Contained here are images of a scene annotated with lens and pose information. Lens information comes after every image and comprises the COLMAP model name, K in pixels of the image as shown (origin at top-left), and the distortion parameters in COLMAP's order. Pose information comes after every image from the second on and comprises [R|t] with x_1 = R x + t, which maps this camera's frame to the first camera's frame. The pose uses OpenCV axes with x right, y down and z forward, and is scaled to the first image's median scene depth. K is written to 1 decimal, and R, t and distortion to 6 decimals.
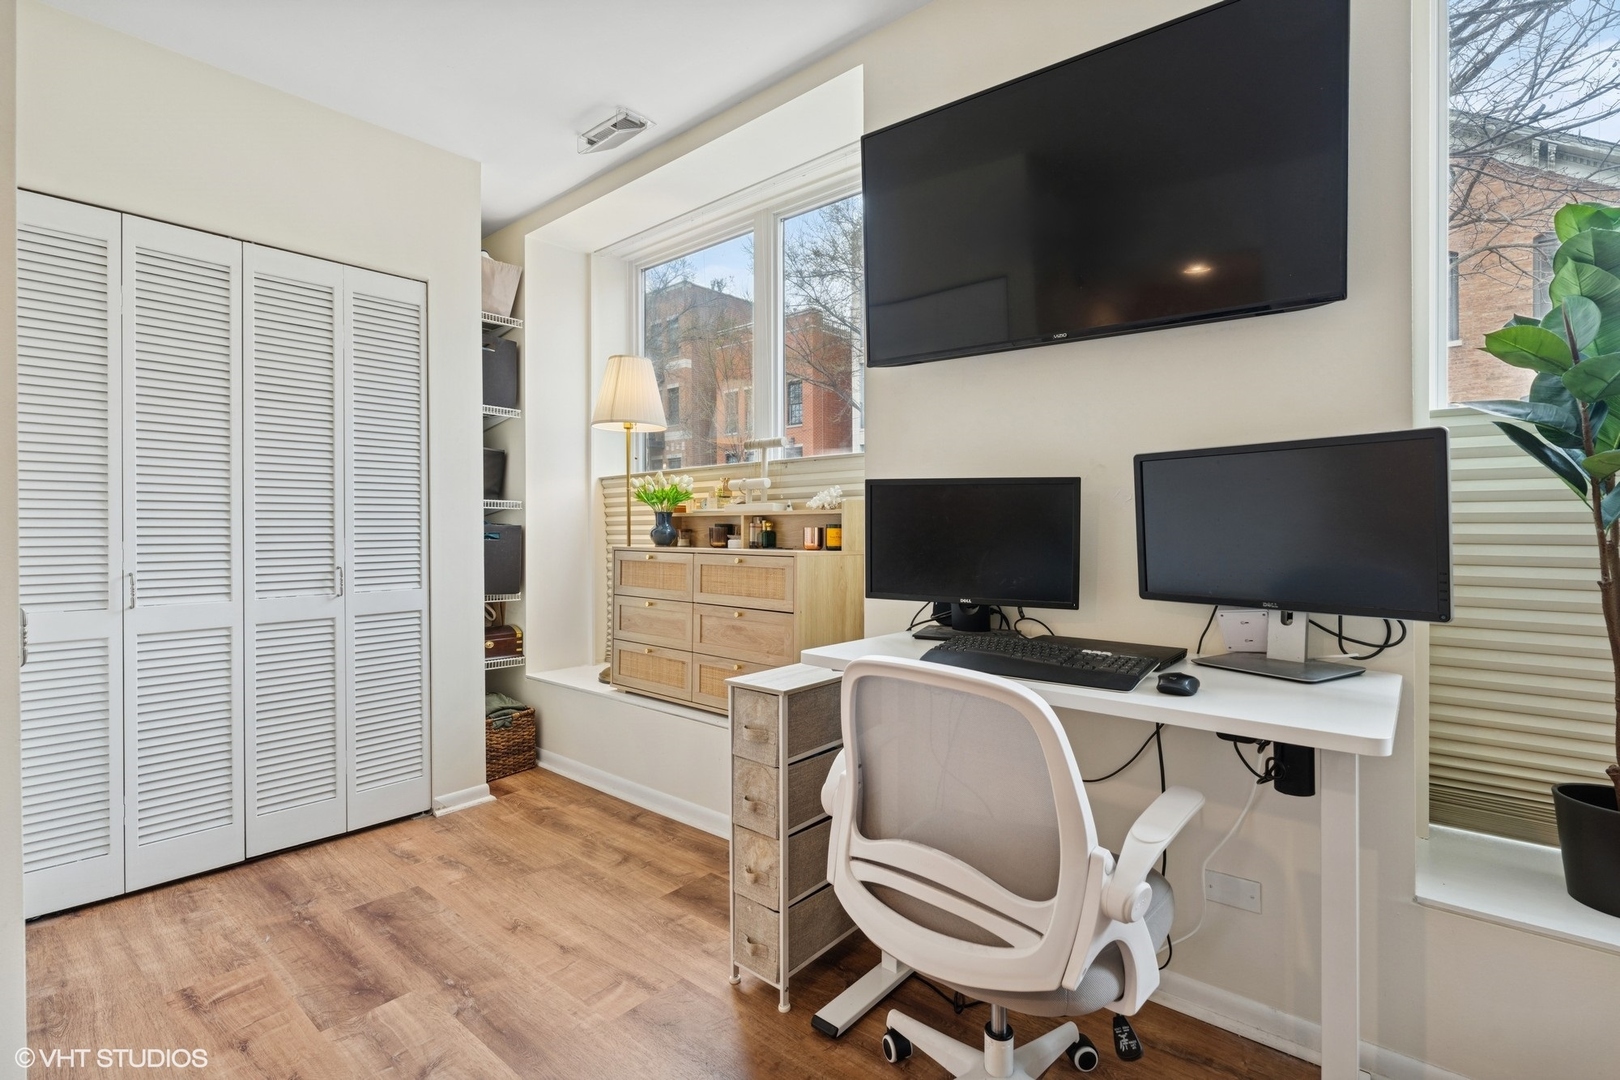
lens RADIAL K [[736.8, 0, 805.9], [0, 736.8, 532.4], [0, 0, 1]] dist [-0.002965, -0.000425]
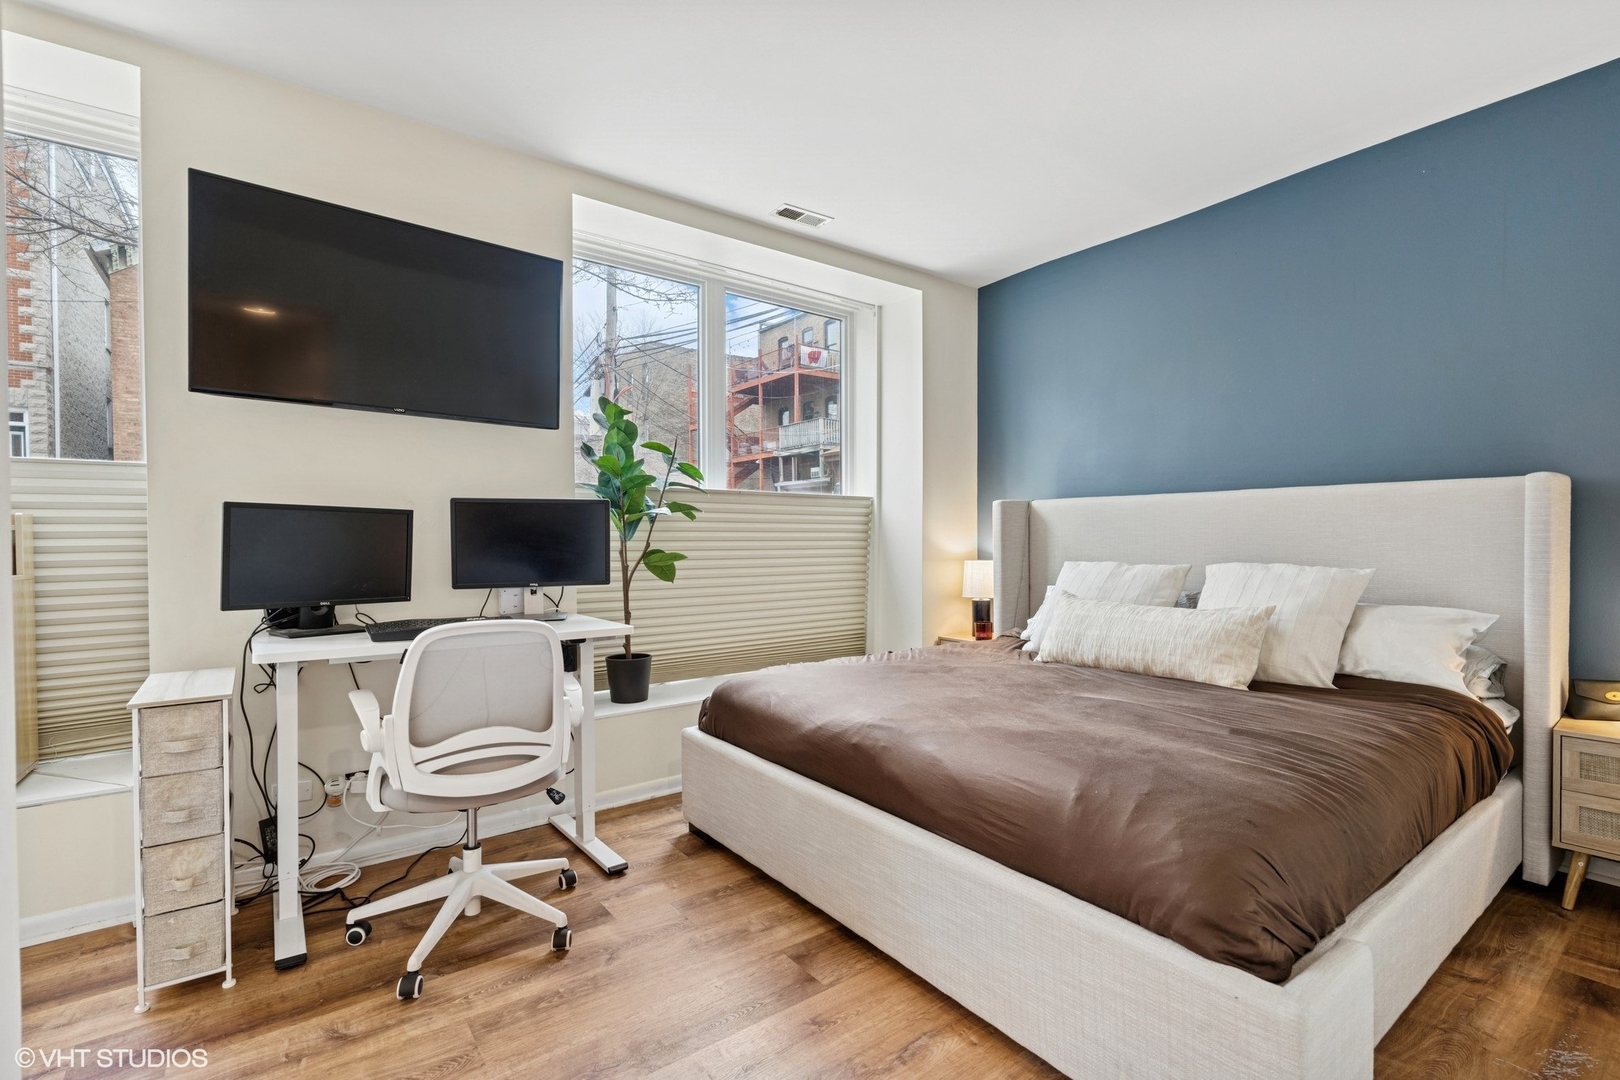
lens RADIAL K [[736.8, 0, 809.2], [0, 736.8, 541.0], [0, 0, 1]] dist [-0.002965, -0.000425]
pose [[0.210742, -0.002300, 0.977539, -0.907438], [0.013057, 0.999915, -0.000463, -0.001599], [-0.977455, 0.012861, 0.210754, -0.079539]]
